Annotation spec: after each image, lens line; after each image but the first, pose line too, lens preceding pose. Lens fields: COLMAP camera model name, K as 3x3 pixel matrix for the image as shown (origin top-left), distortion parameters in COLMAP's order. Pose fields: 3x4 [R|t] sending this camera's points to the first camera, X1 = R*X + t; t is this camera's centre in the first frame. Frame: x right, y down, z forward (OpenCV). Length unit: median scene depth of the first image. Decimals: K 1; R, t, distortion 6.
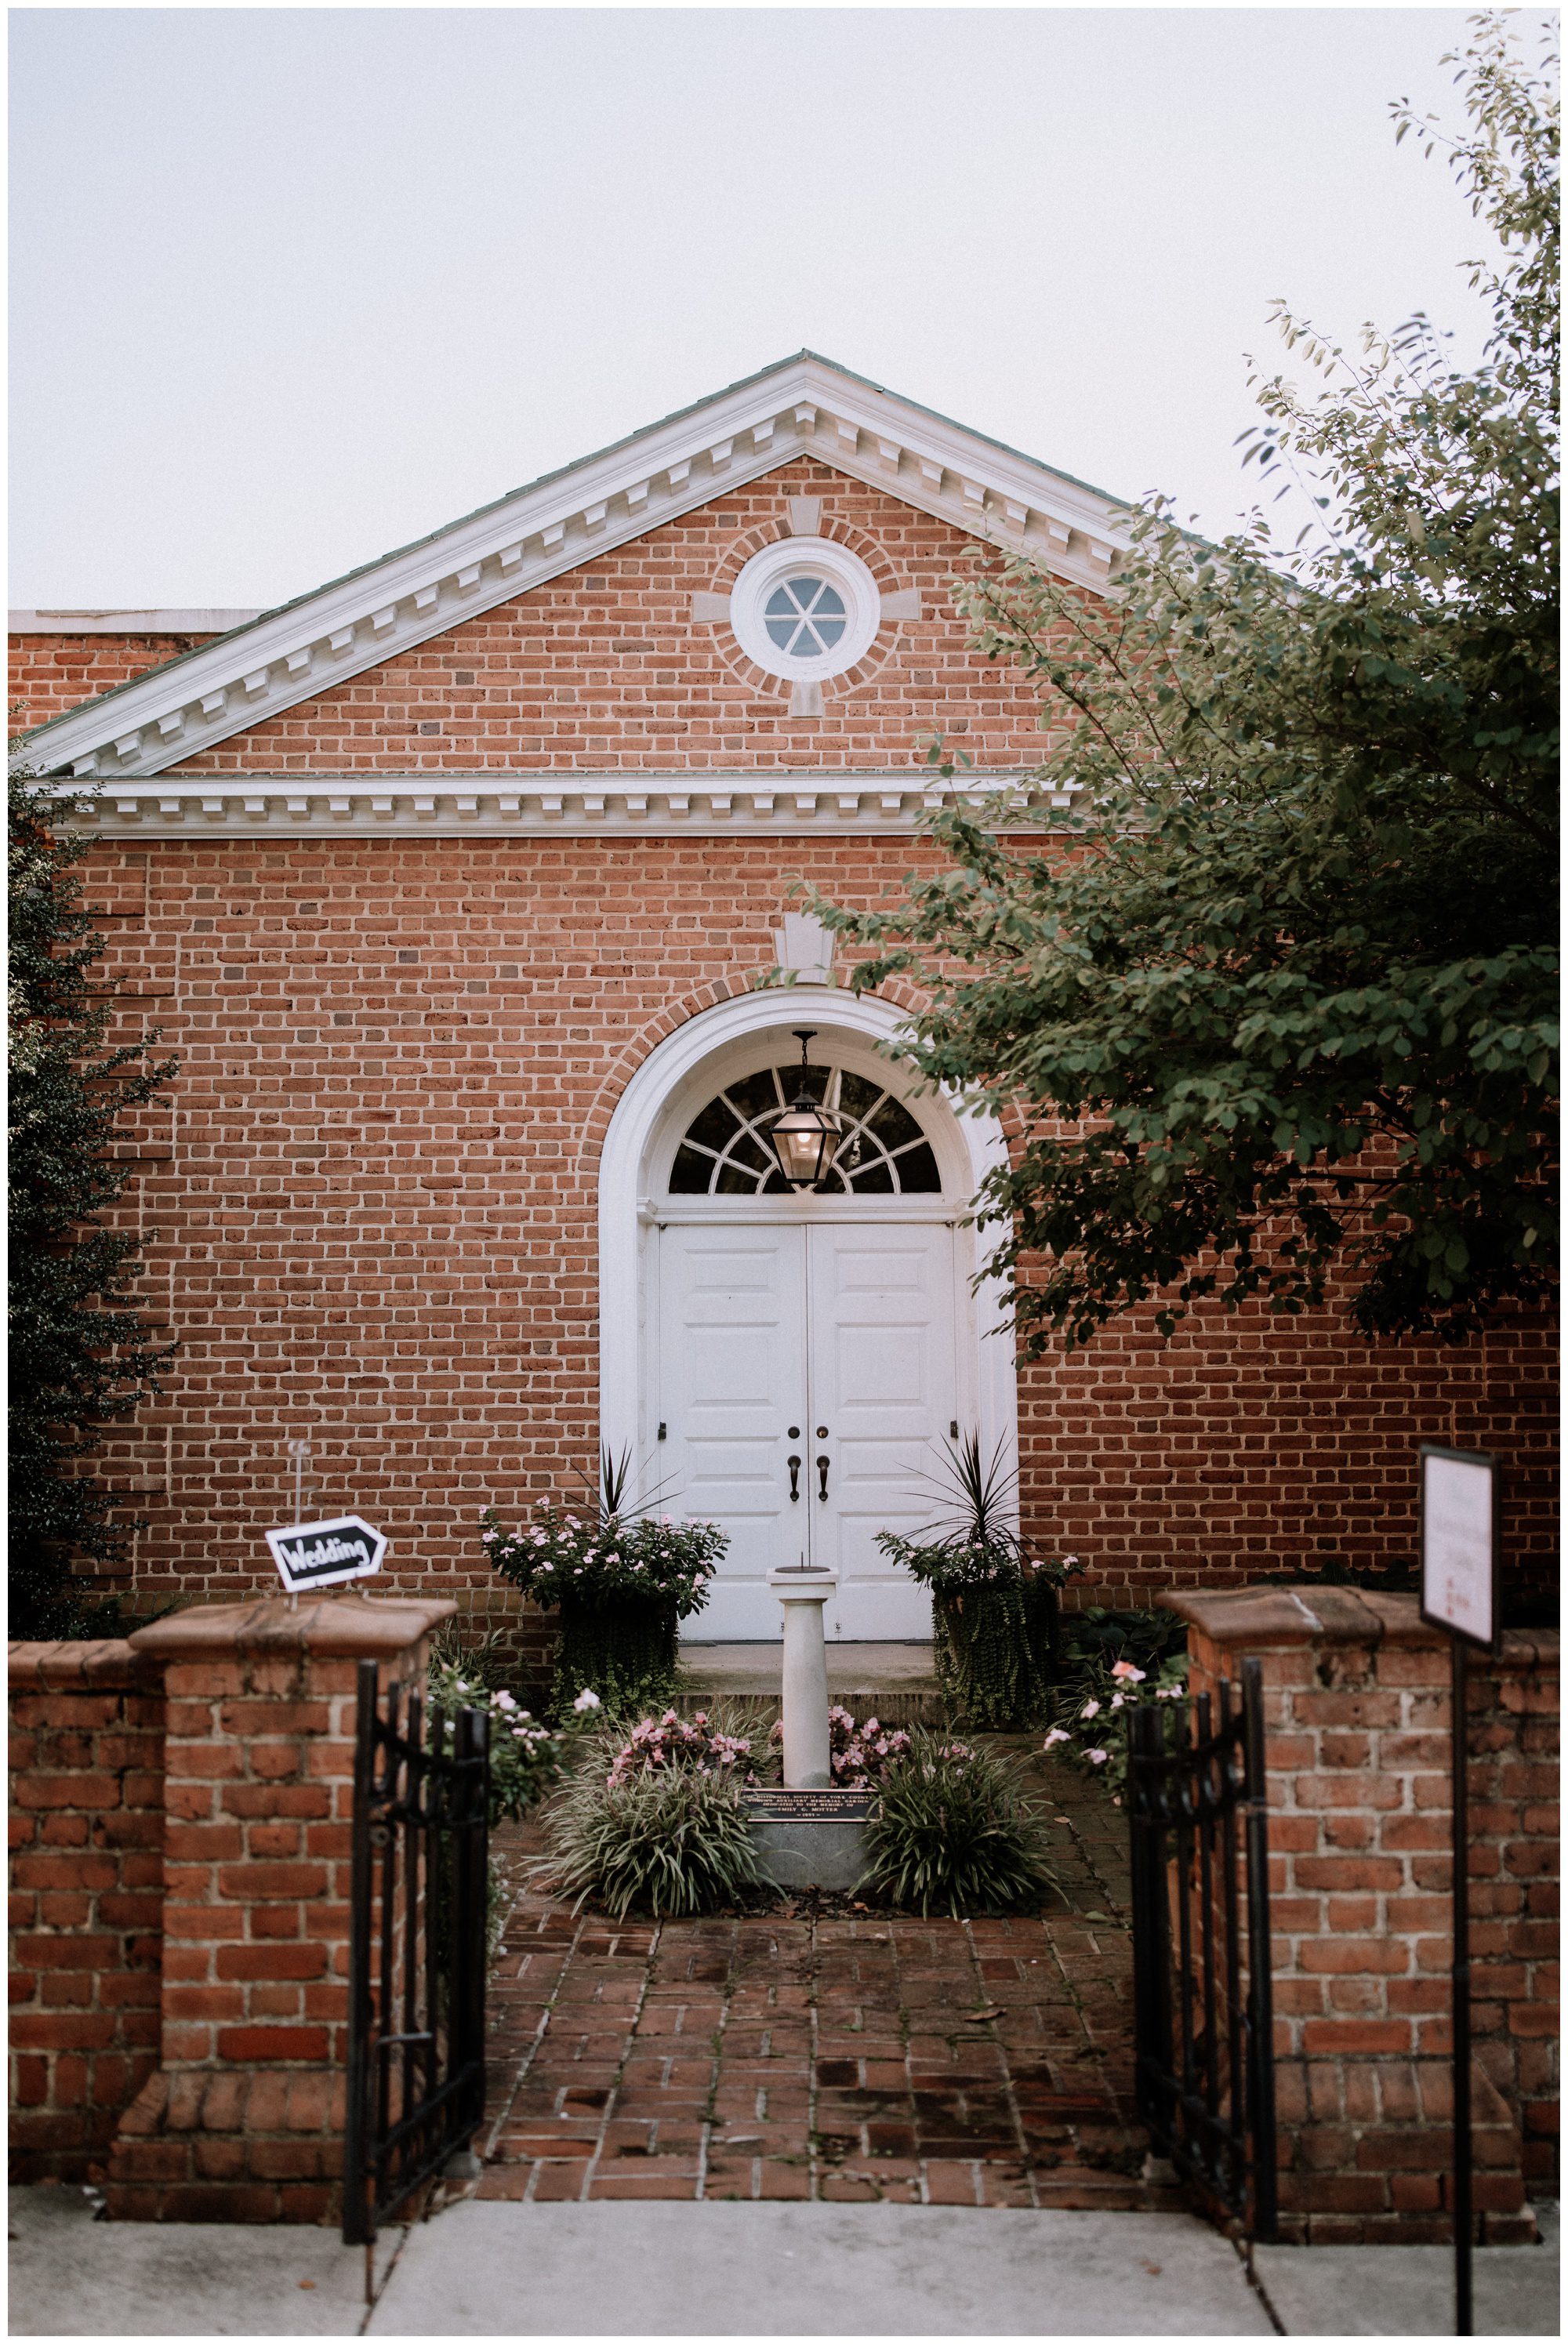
lens RADIAL K [[2311.2, 0, 783.4], [0, 2311.2, 1156.6], [0, 0, 1]] dist [0.016604, 0.000000]
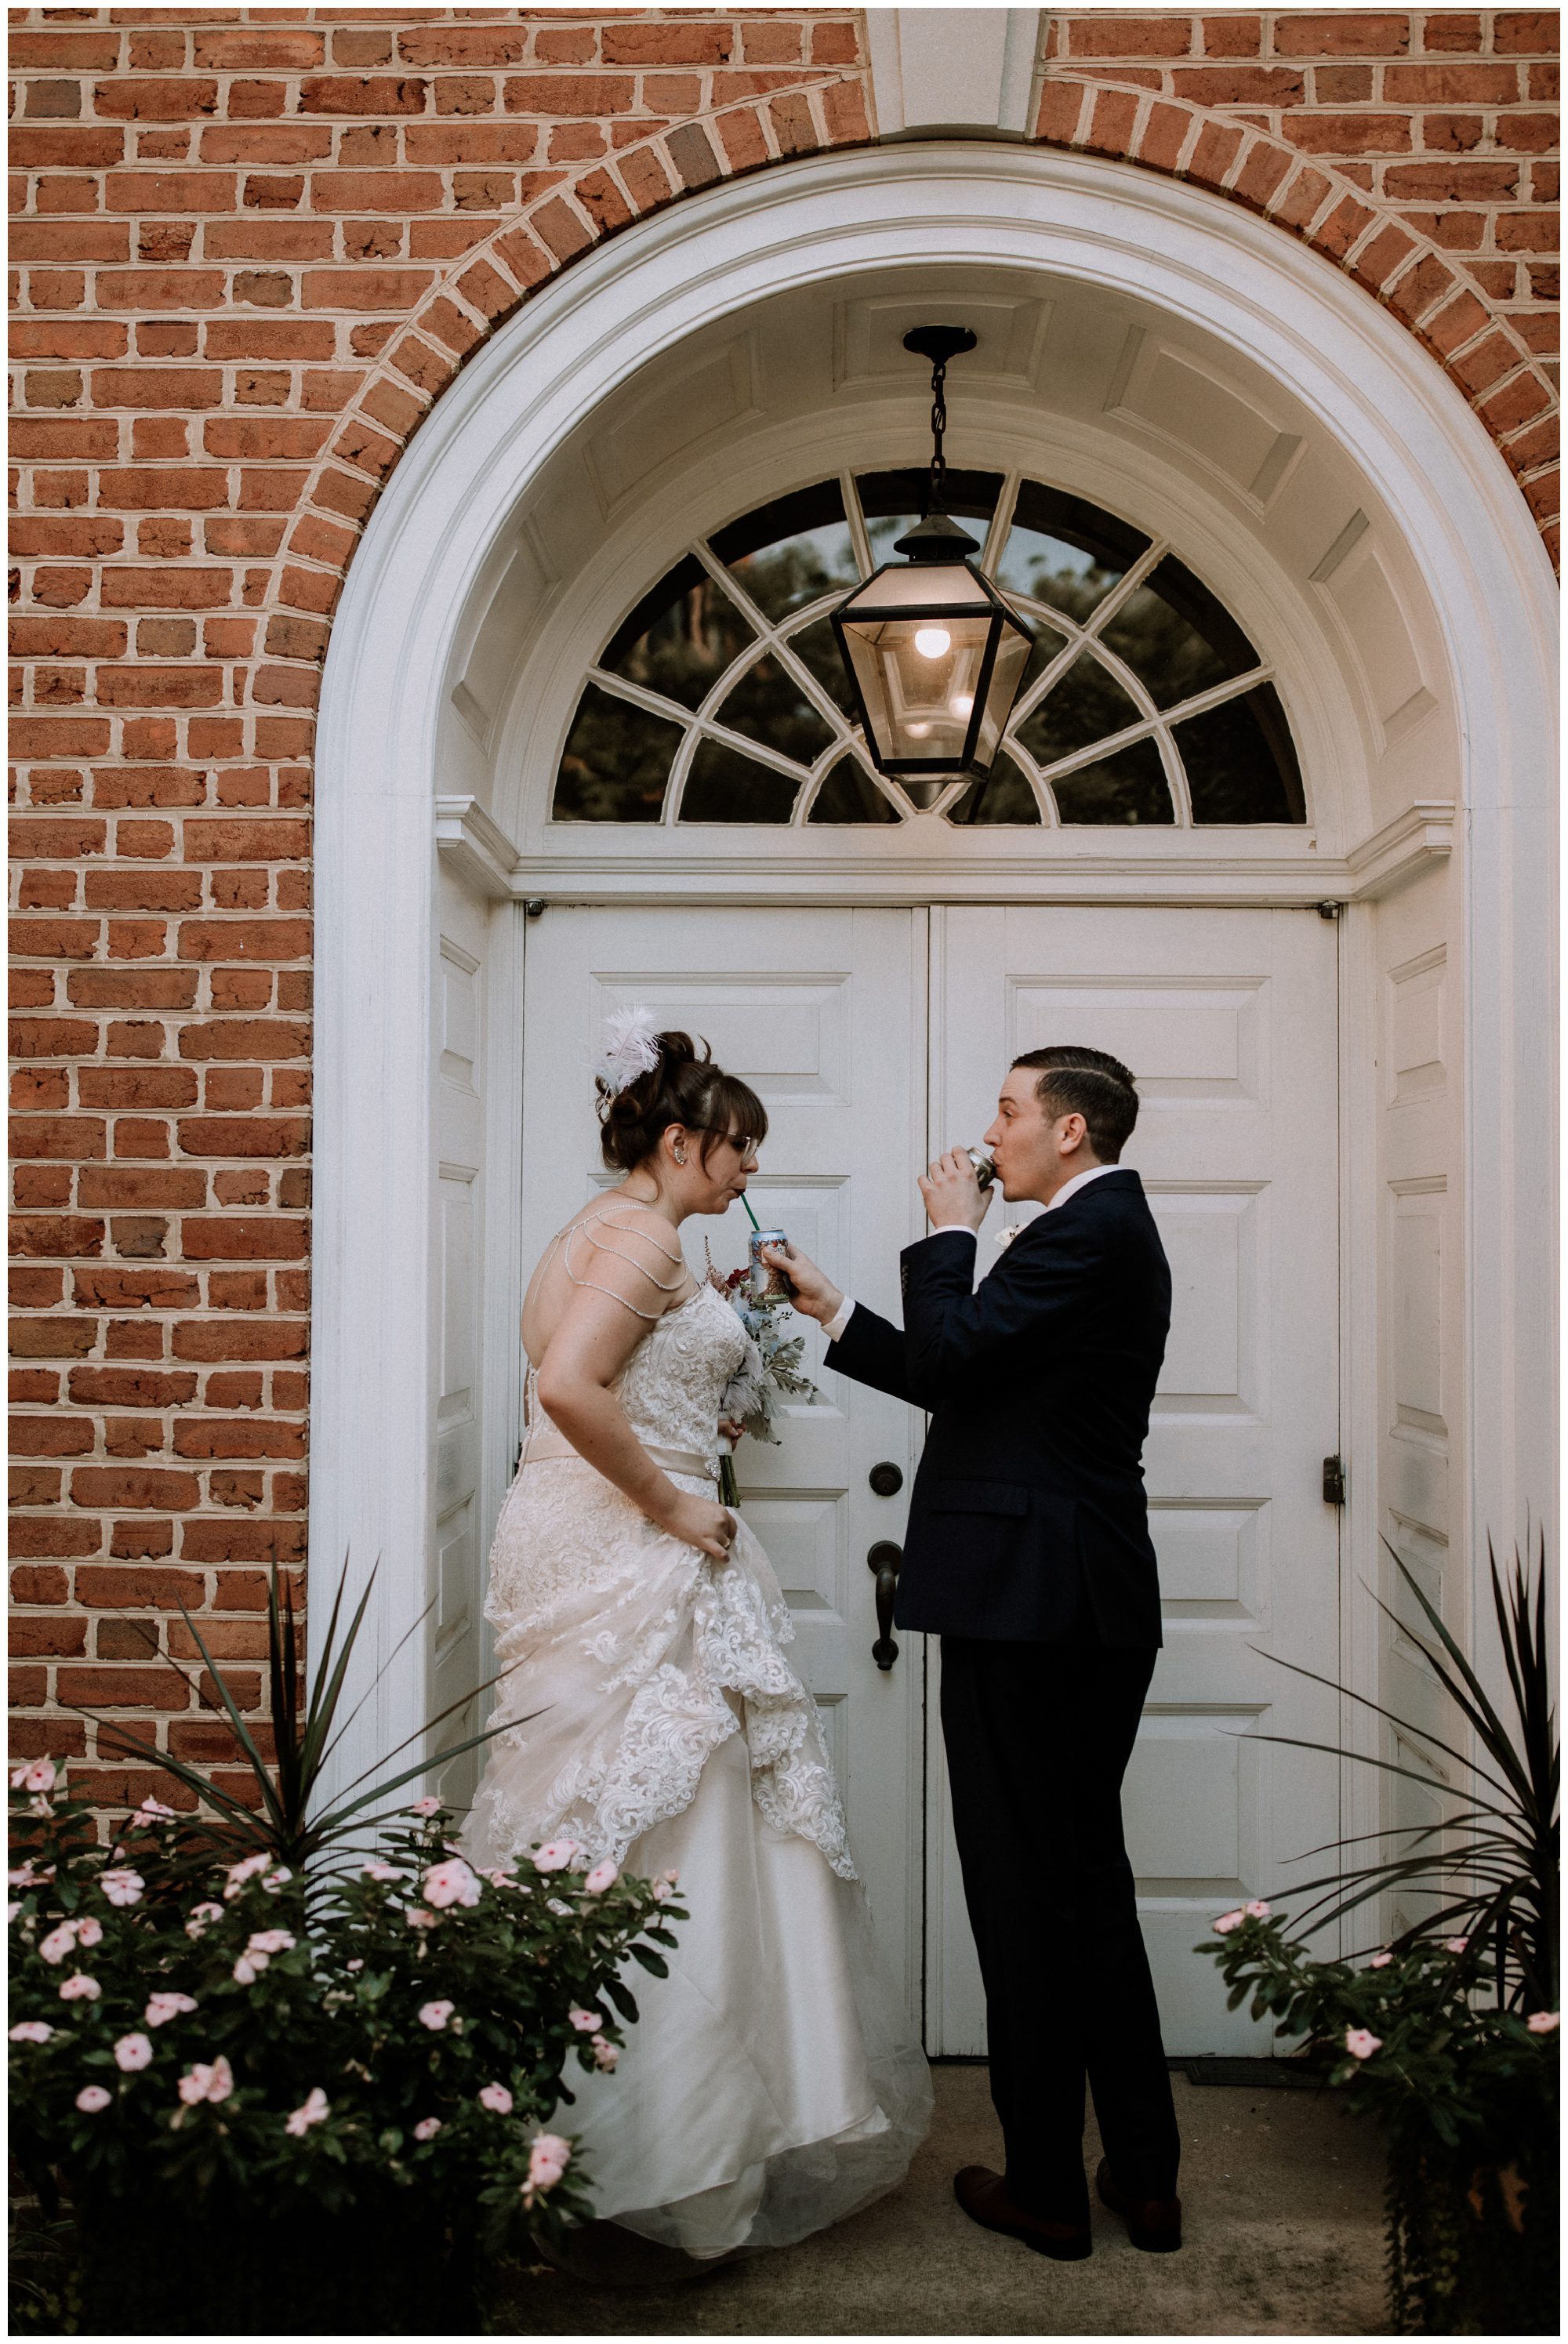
lens RADIAL K [[2311.2, 0, 784.5], [0, 2311.2, 1176.4], [0, 0, 1]] dist [0.016604, 0.000000]
pose [[0.999799, 0.015698, -0.012449, -0.007913], [-0.014906, 0.998009, 0.061293, 0.051812], [0.013386, -0.061095, 0.998042, 0.665352]]
